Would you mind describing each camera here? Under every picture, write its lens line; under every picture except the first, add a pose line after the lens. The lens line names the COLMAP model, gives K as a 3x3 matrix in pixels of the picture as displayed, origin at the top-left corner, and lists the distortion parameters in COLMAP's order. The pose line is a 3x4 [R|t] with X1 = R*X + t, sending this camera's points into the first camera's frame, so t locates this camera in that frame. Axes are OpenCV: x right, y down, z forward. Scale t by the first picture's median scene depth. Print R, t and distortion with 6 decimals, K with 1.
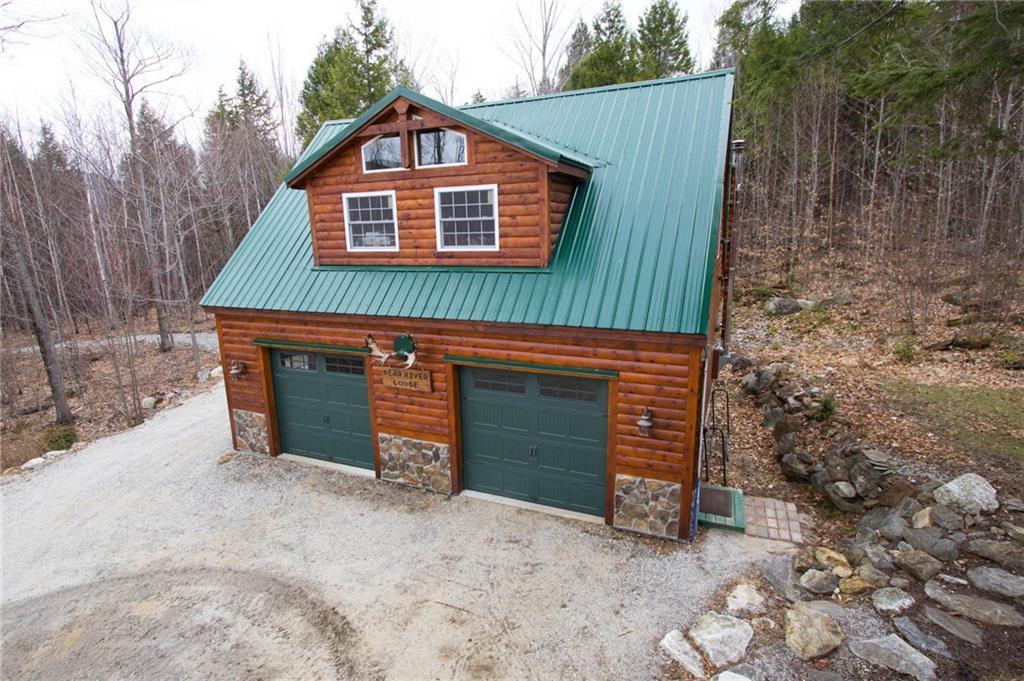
lens RADIAL K [[506.3, 0, 512.0], [0, 506.3, 346.8], [0, 0, 1]] dist [-0.017350, 0.000611]
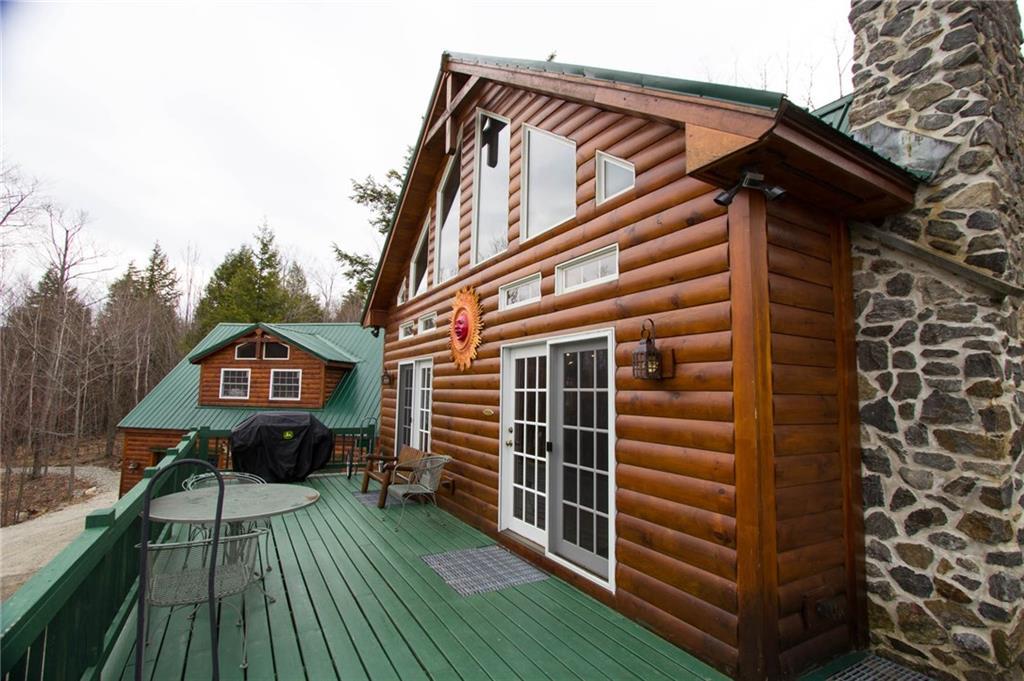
lens RADIAL K [[484.2, 0, 521.1], [0, 484.2, 345.2], [0, 0, 1]] dist [-0.013191, 0.000957]
pose [[0.972767, 0.059977, 0.223890, 0.333187], [0.014311, 0.948556, -0.316286, 0.194790], [-0.231342, 0.310877, 0.921866, -0.915932]]
